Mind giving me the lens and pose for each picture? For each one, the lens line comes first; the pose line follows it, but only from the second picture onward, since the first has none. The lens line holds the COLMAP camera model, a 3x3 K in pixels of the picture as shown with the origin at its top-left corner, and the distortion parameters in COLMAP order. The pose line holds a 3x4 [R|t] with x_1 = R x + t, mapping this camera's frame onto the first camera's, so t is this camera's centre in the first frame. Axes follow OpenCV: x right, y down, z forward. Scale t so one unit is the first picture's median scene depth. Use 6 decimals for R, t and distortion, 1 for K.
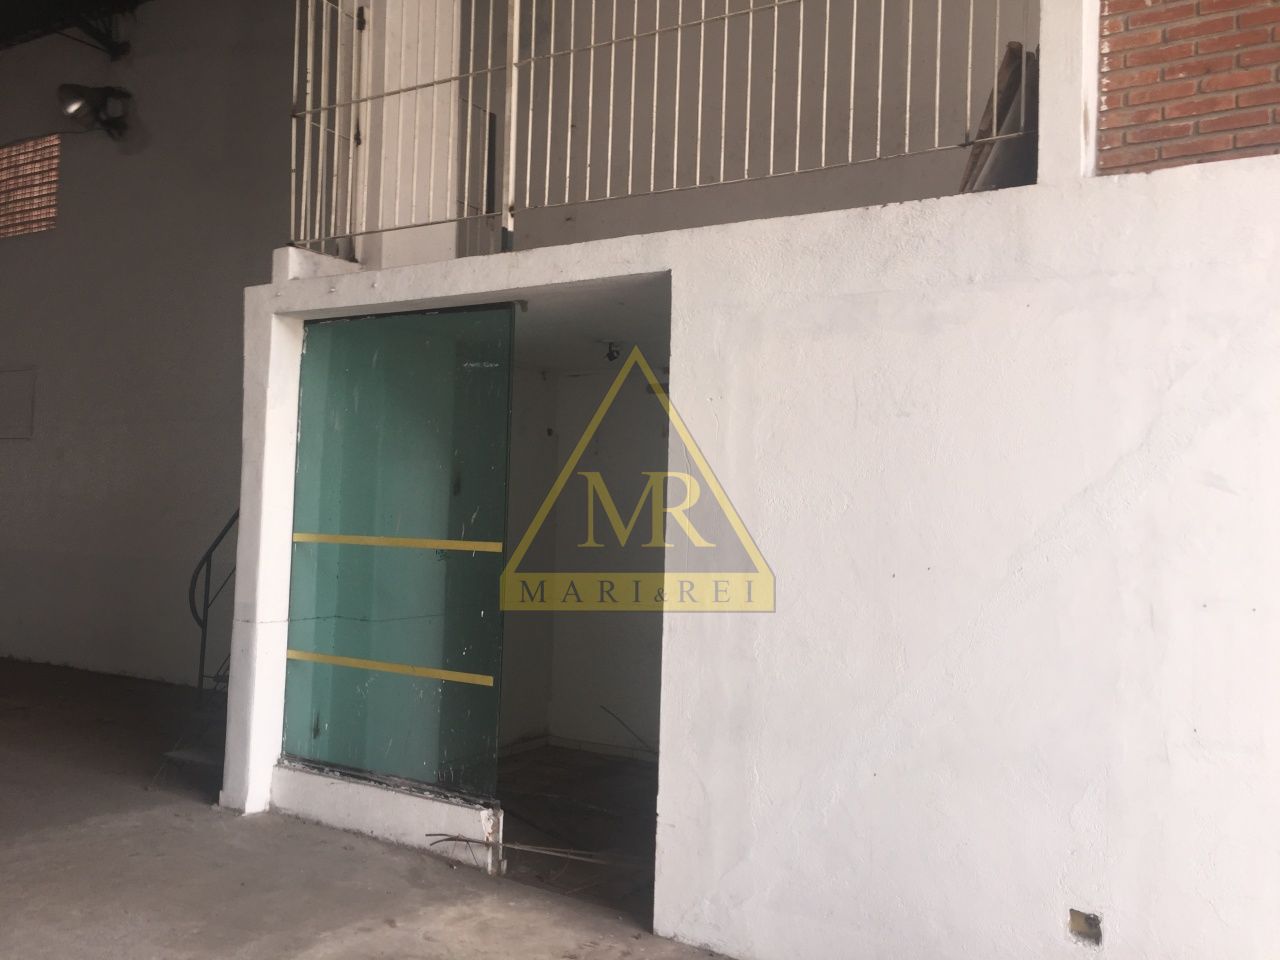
lens RADIAL K [[1095.3, 0, 628.4], [0, 1095.3, 481.9], [0, 0, 1]] dist [0.063071, -0.078843]
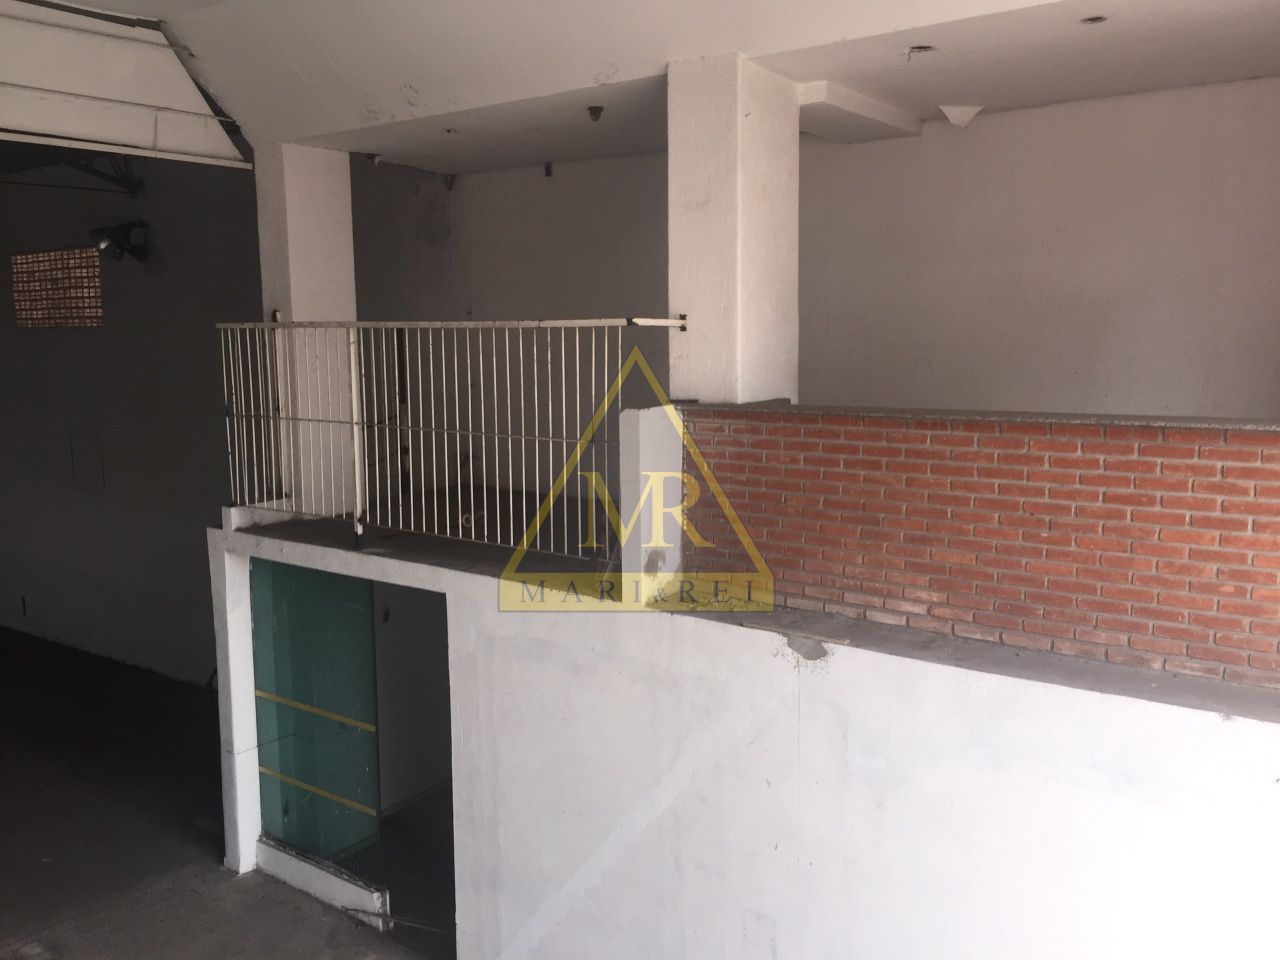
lens RADIAL K [[1095.3, 0, 651.2], [0, 1095.3, 472.2], [0, 0, 1]] dist [0.063071, -0.078843]
pose [[0.996346, -0.028273, -0.080597, 0.352554], [0.040570, 0.987038, 0.155275, -0.454792], [0.075162, -0.157978, 0.984578, -0.366024]]
